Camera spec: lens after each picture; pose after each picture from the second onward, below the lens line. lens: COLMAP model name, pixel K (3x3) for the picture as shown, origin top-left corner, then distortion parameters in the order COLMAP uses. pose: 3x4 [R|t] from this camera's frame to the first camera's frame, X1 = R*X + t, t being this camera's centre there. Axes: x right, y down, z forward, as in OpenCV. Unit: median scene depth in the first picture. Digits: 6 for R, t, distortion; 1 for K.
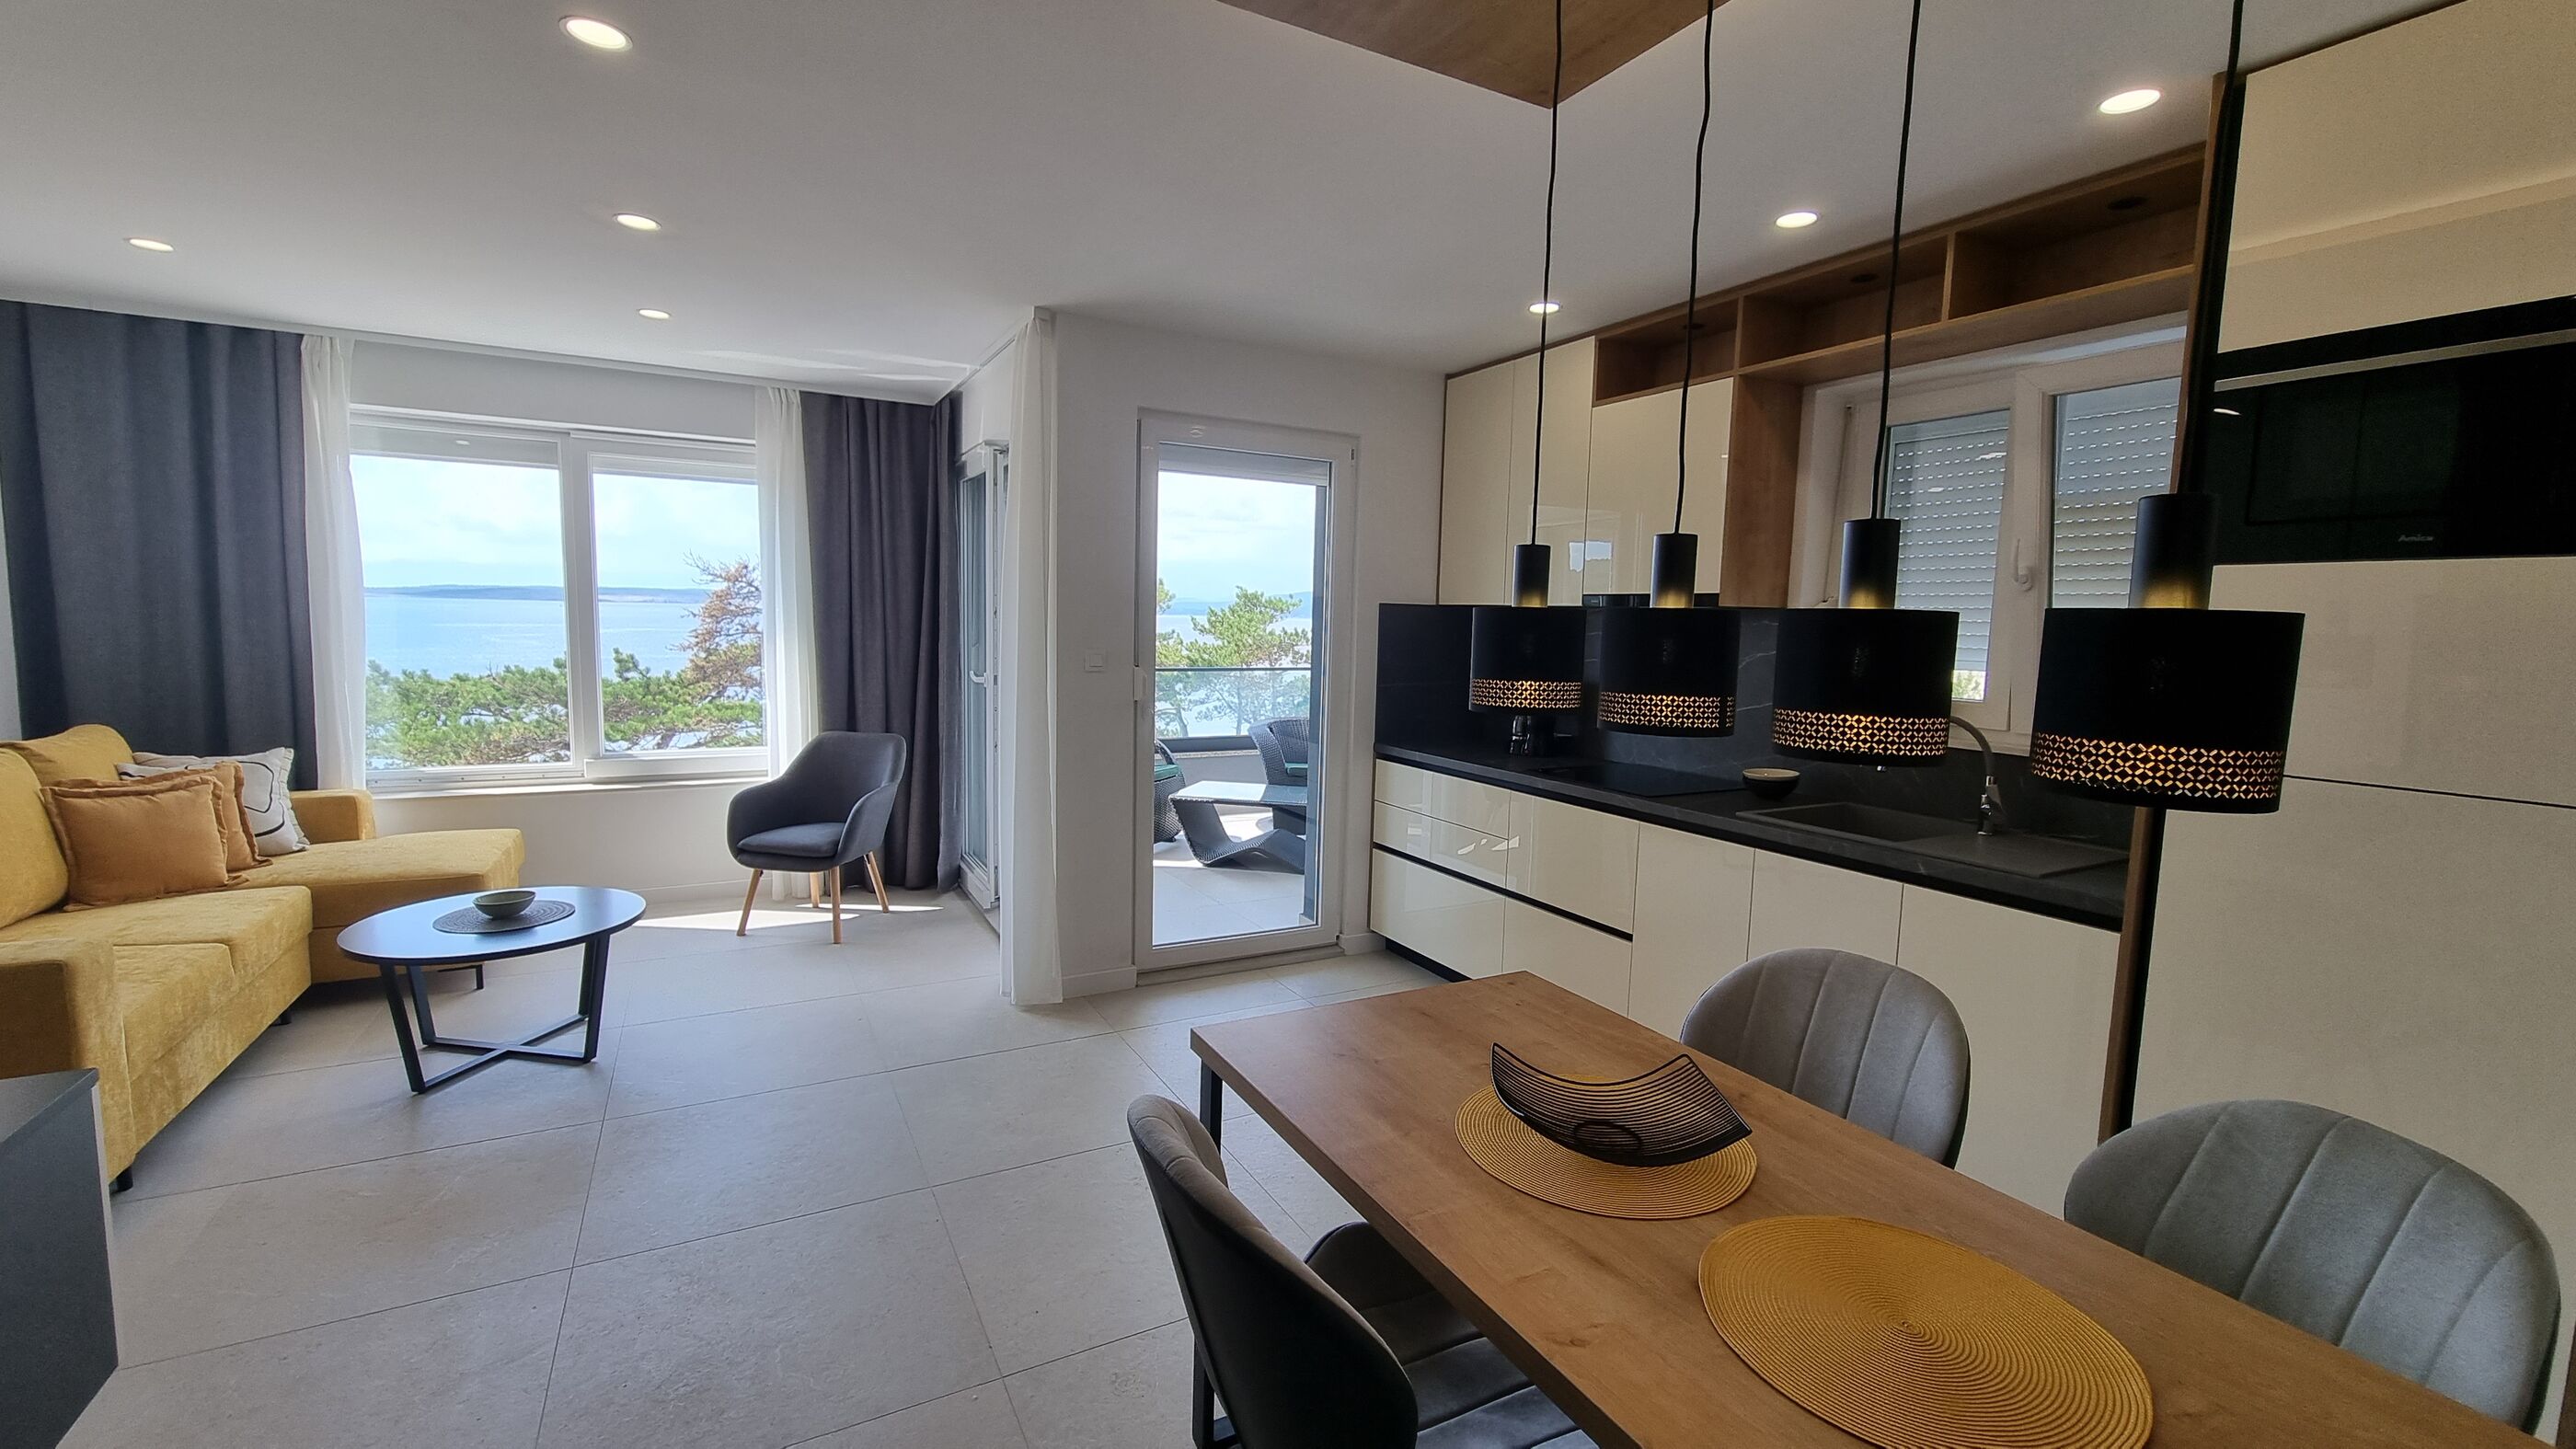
lens RADIAL K [[1053.3, 0, 1293.9], [0, 1053.3, 725.8], [0, 0, 1]] dist [0.001556, -0.000368]
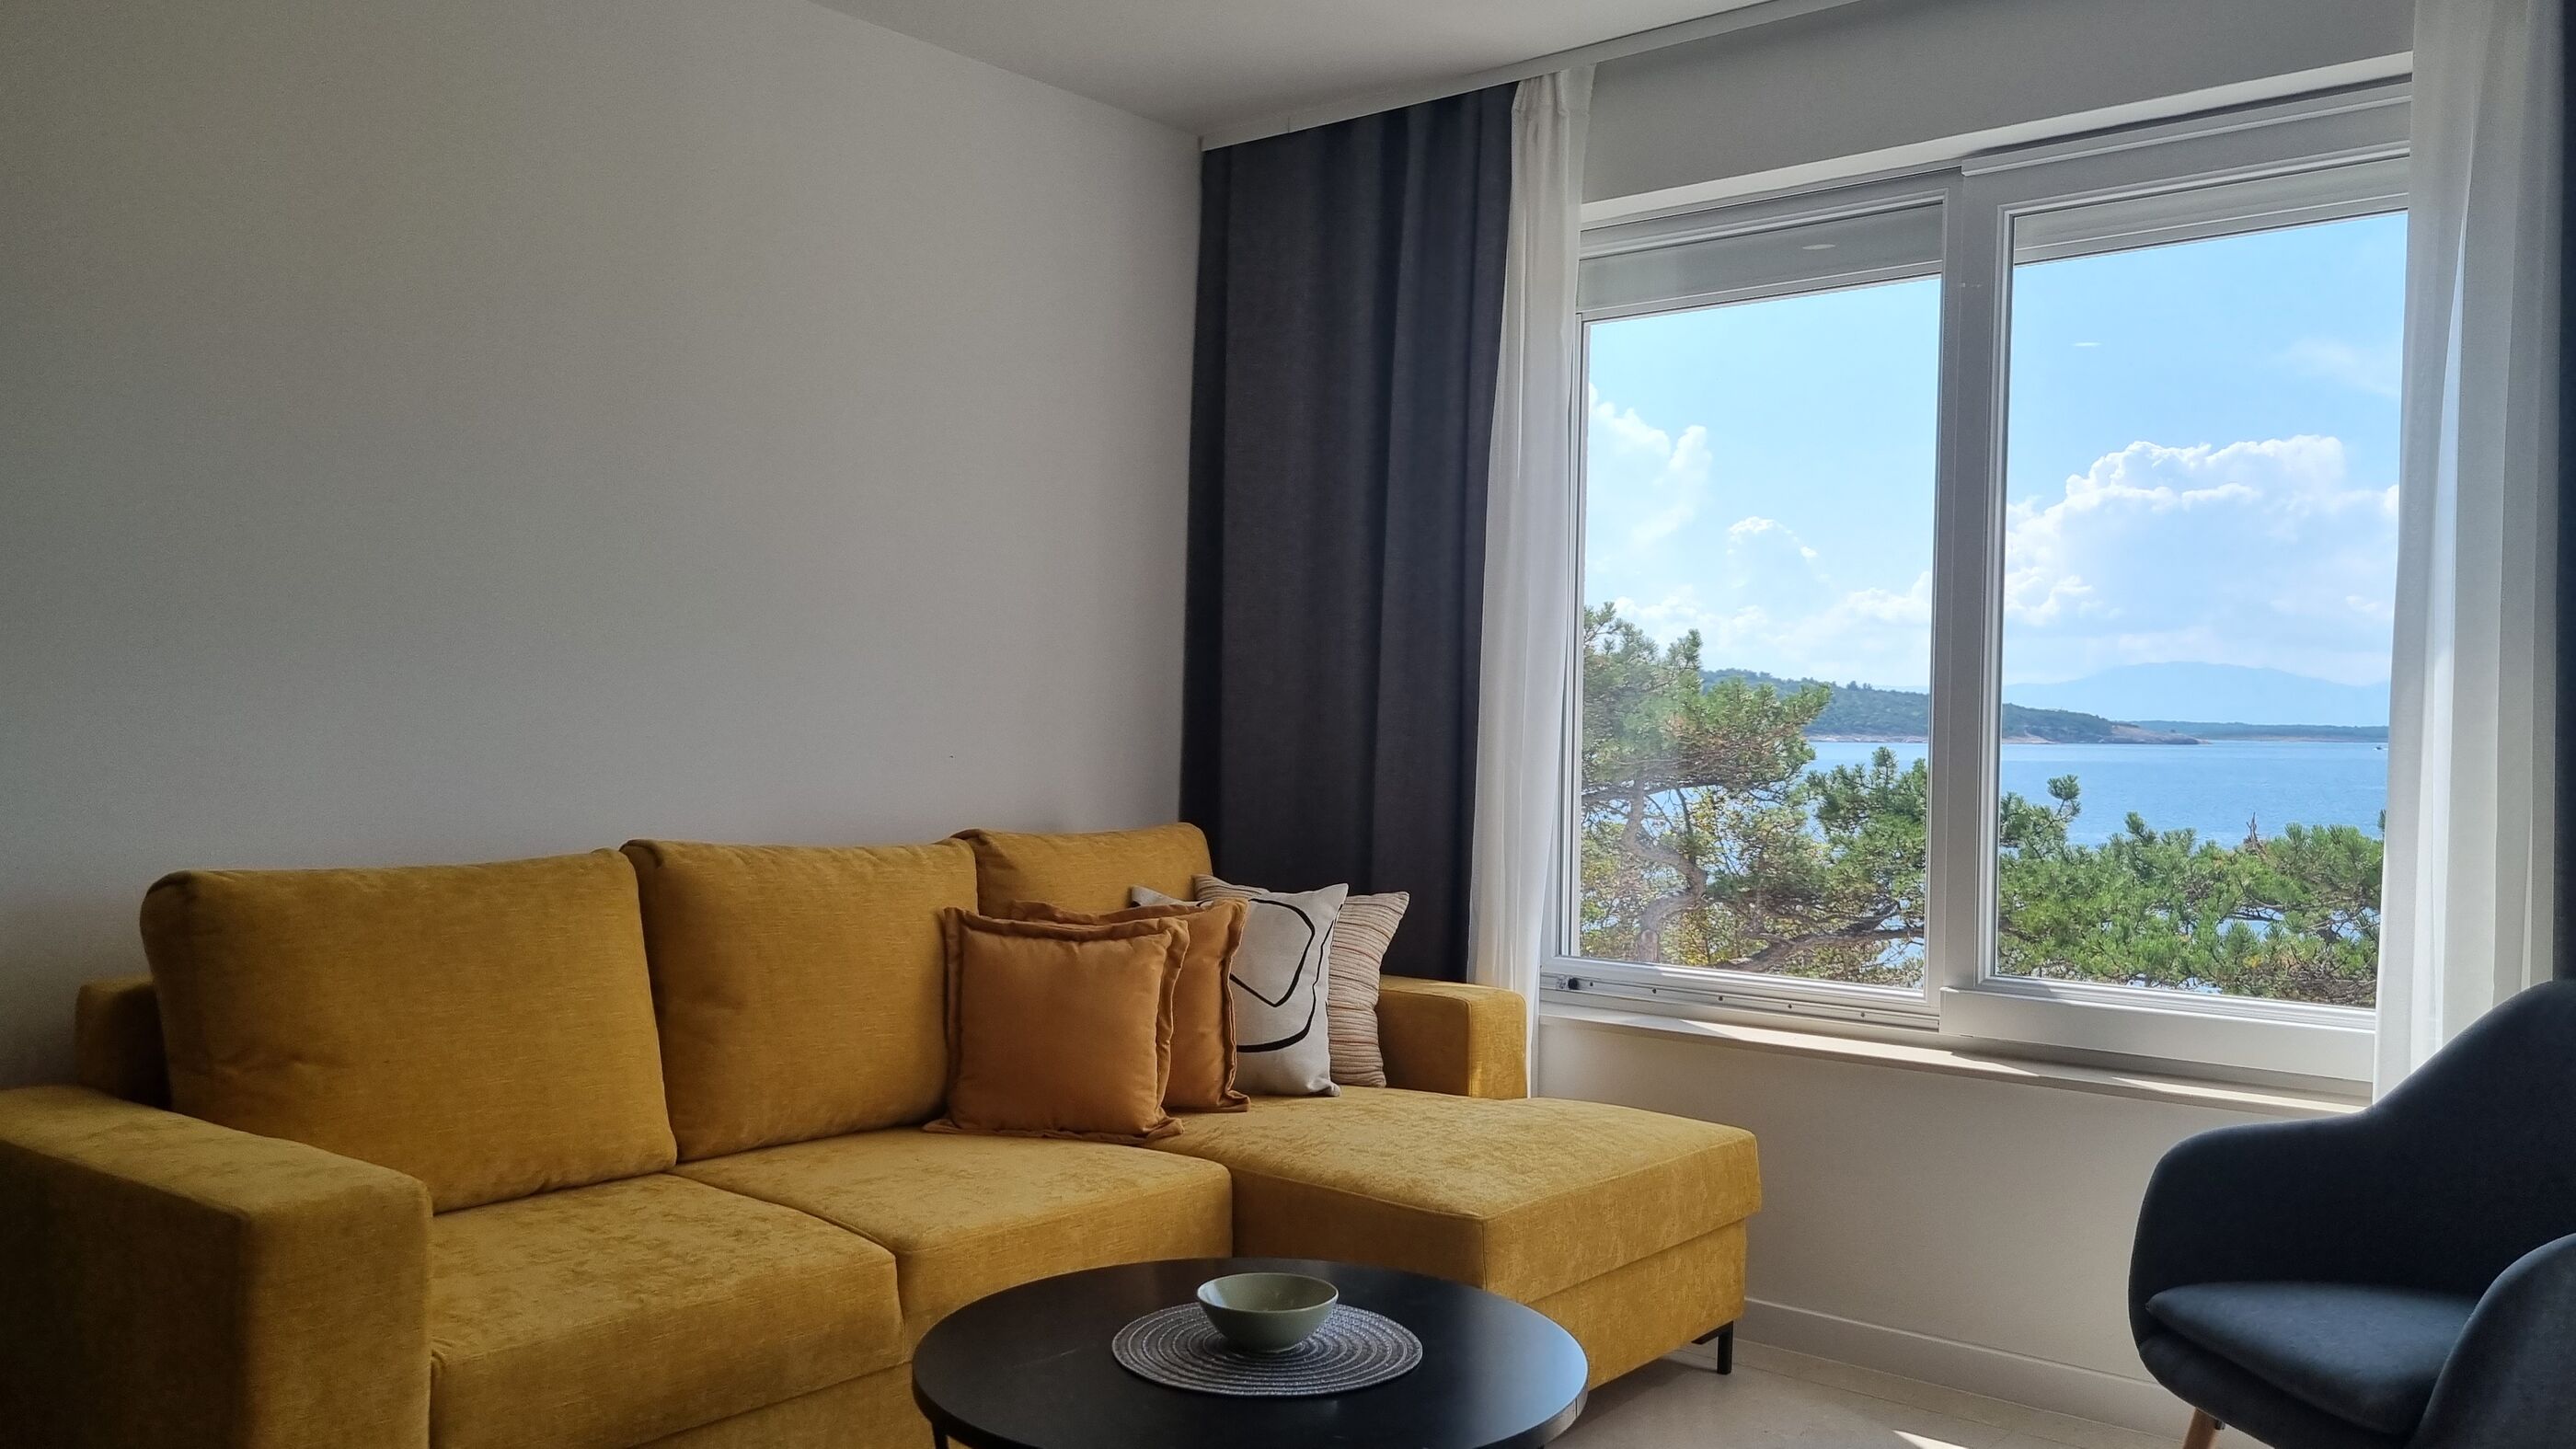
lens RADIAL K [[2027.3, 0, 1294.1], [0, 2027.3, 762.7], [0, 0, 1]] dist [0.042039, 0.007265]
pose [[0.371724, -0.001132, -0.928343, -0.061154], [-0.099965, 0.994136, -0.041240, 0.004794], [0.922945, 0.108131, 0.369431, 0.521945]]
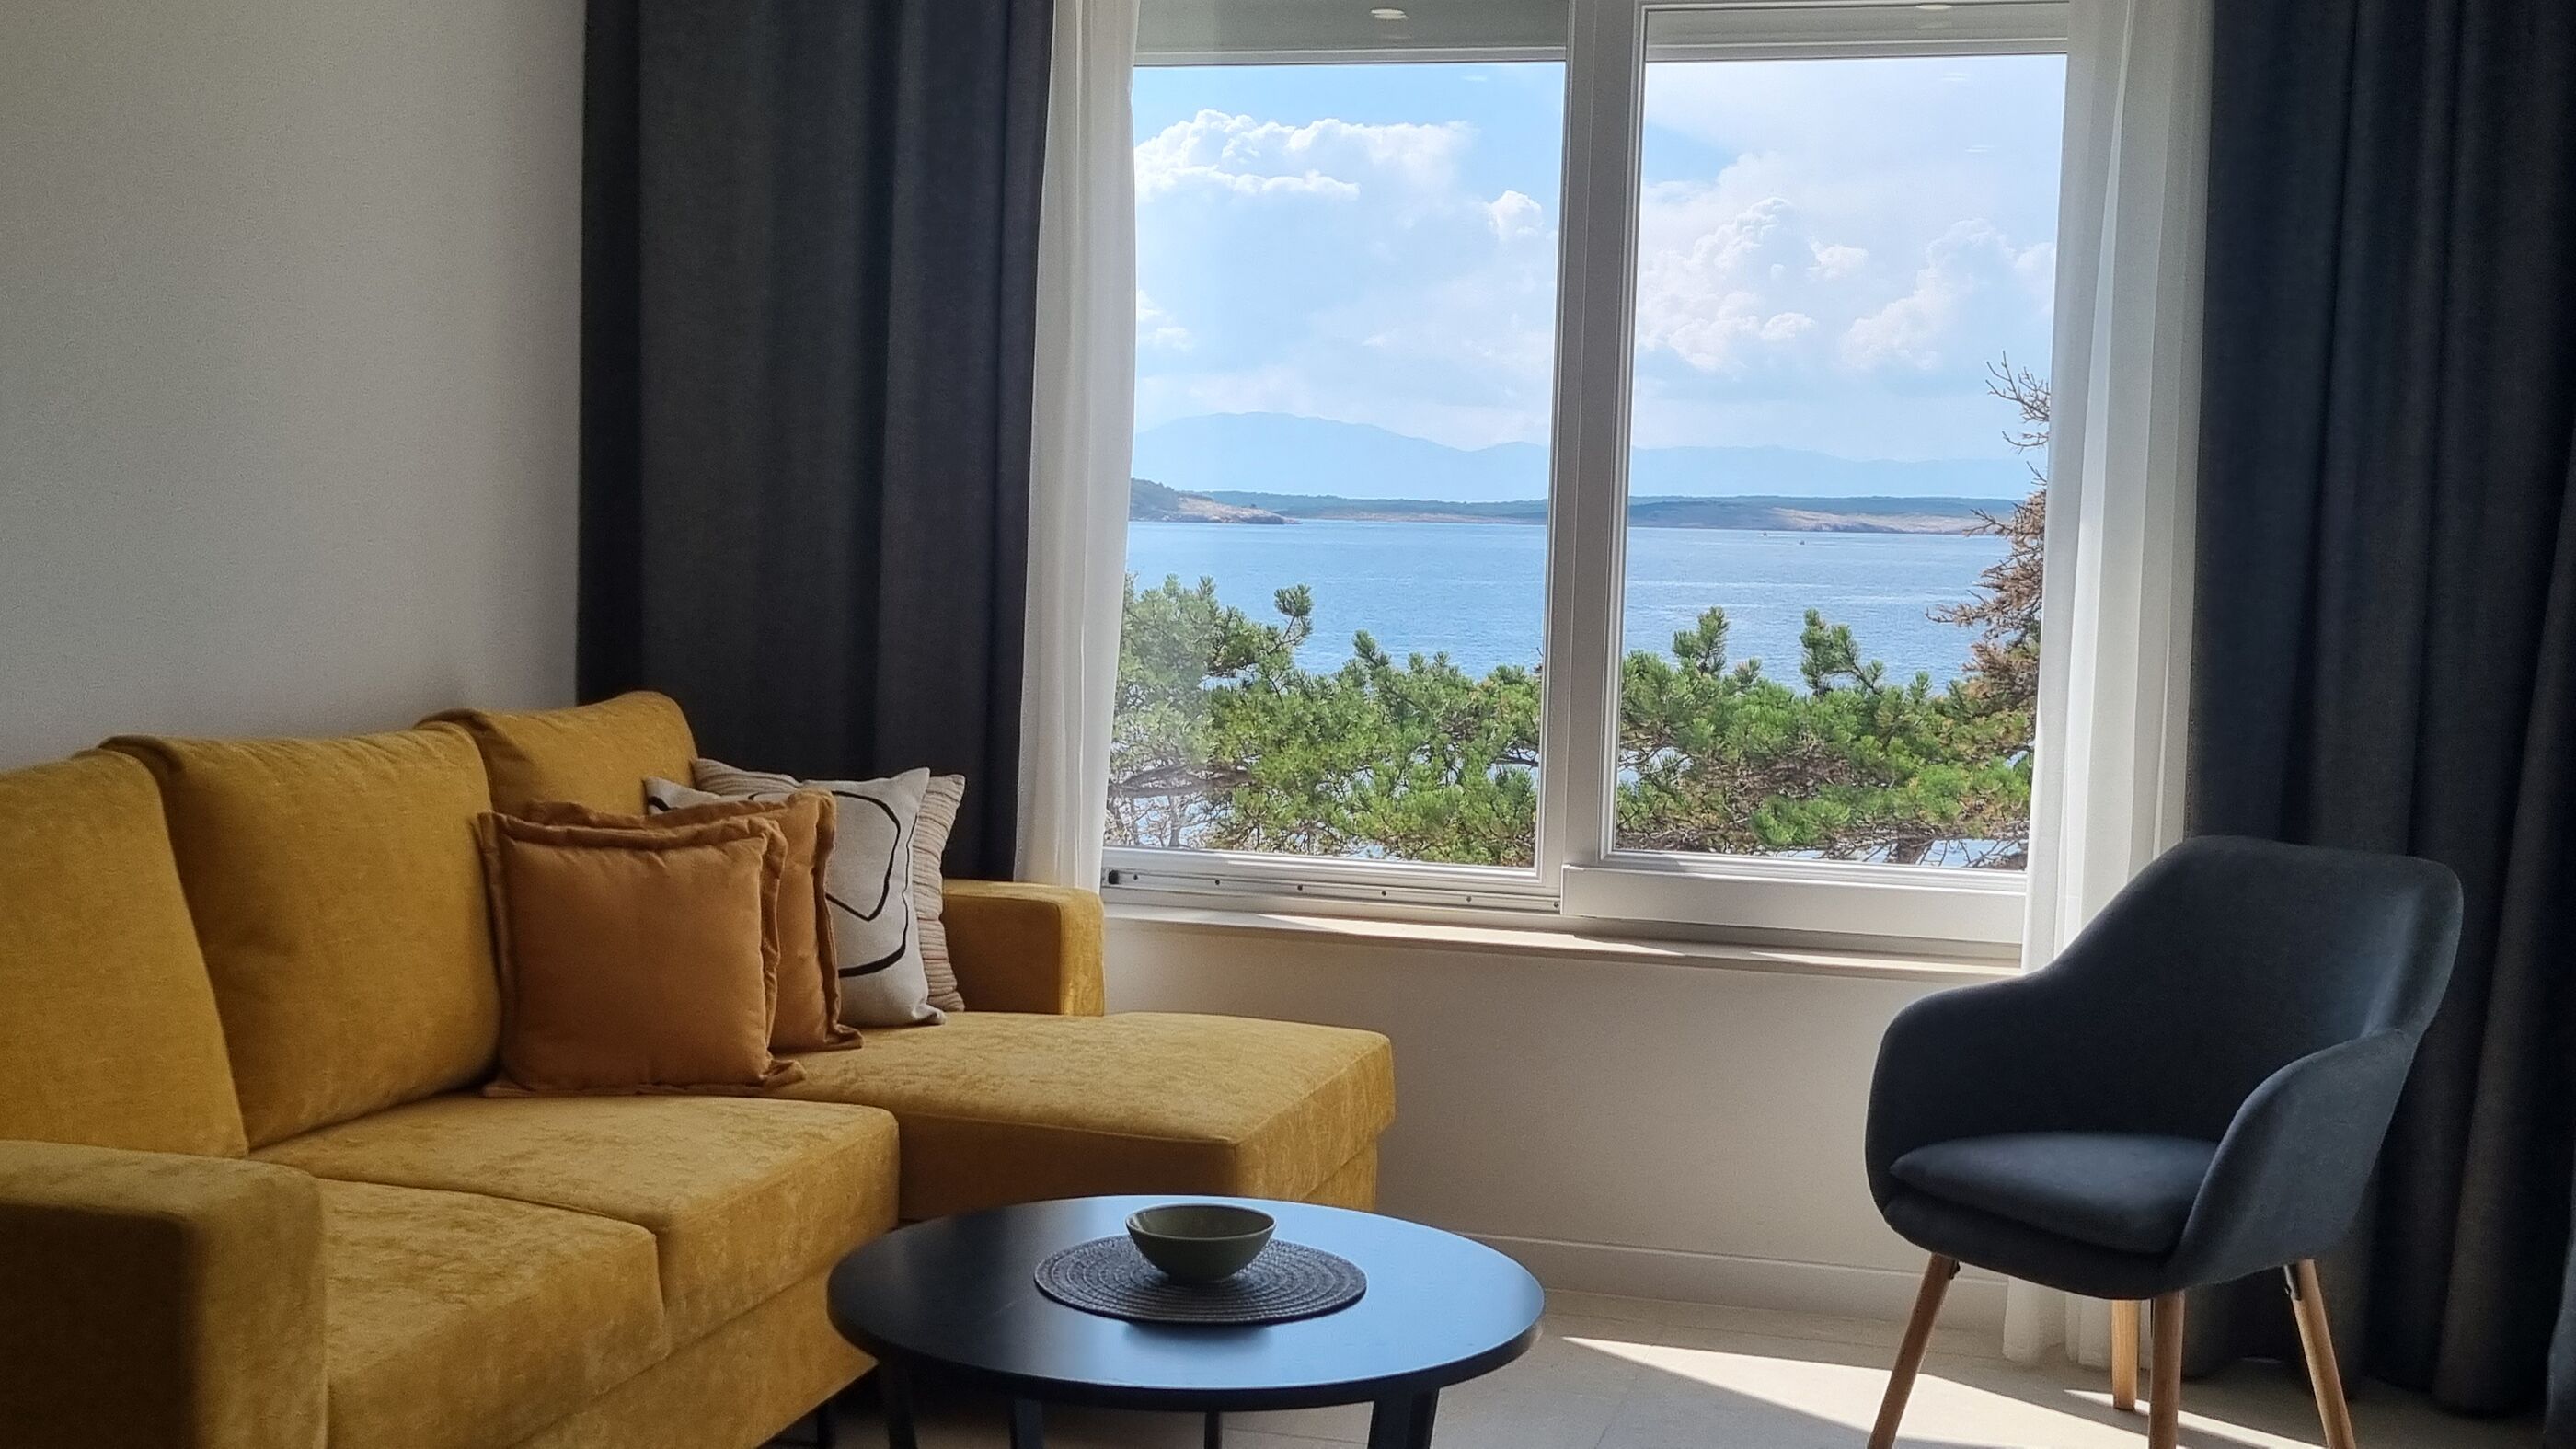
lens RADIAL K [[2944.3, 0, 1295.9], [0, 2944.3, 791.7], [0, 0, 1]] dist [0.039537, 0.013157]
pose [[0.717598, 0.060396, -0.693834, -0.048724], [-0.080446, 0.996753, 0.003563, 0.011962], [0.691796, 0.053260, 0.720126, 0.231222]]
